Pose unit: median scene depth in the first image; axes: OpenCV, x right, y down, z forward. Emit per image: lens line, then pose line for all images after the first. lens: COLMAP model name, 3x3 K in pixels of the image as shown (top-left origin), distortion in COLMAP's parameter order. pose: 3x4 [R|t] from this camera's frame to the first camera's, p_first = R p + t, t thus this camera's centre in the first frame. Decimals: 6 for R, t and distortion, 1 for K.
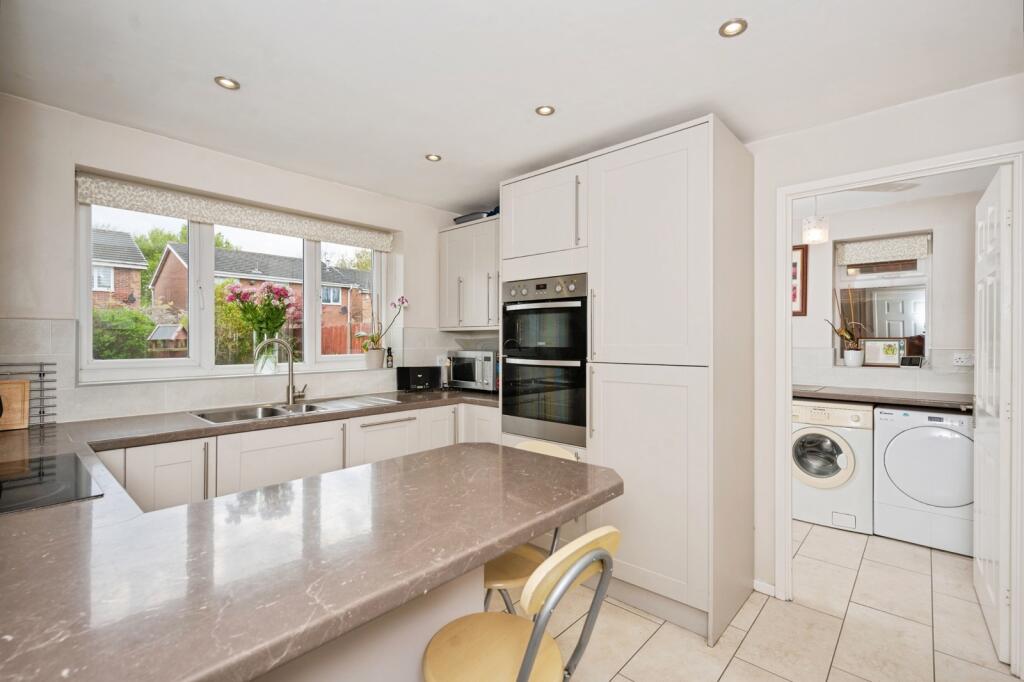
lens RADIAL K [[463.1, 0, 514.3], [0, 463.1, 338.4], [0, 0, 1]] dist [0.001692, 0.000018]
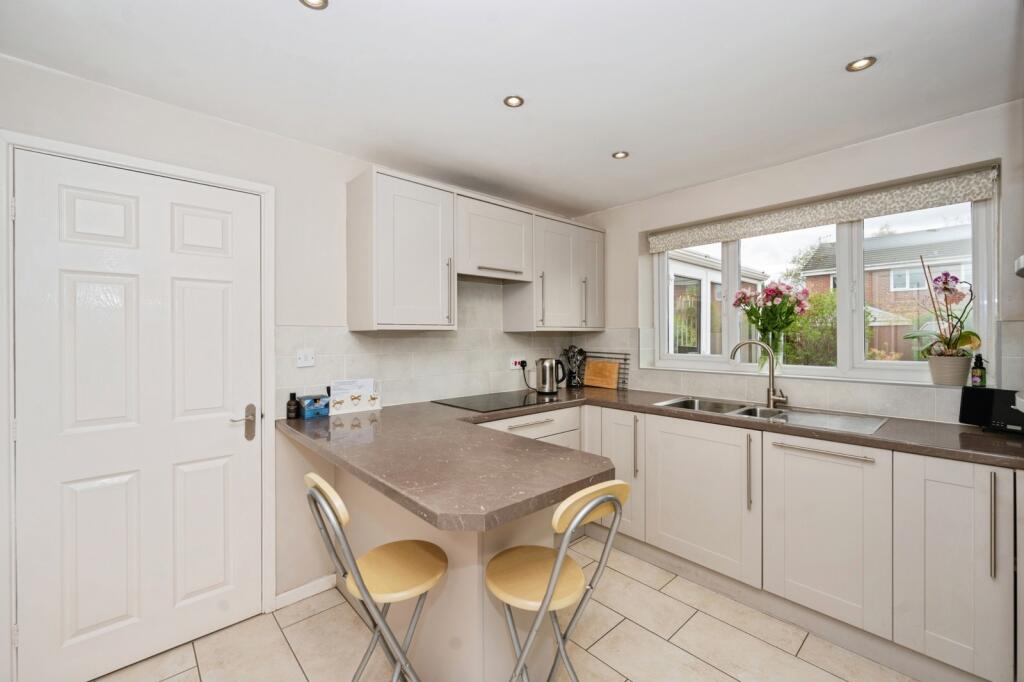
lens RADIAL K [[423.6, 0, 514.8], [0, 423.6, 336.2], [0, 0, 1]] dist [0.000410, 0.000029]
pose [[-0.103706, -0.001886, -0.994606, 0.558228], [0.003918, 0.999990, -0.002305, -0.008727], [0.994600, -0.004136, -0.103698, 0.686153]]
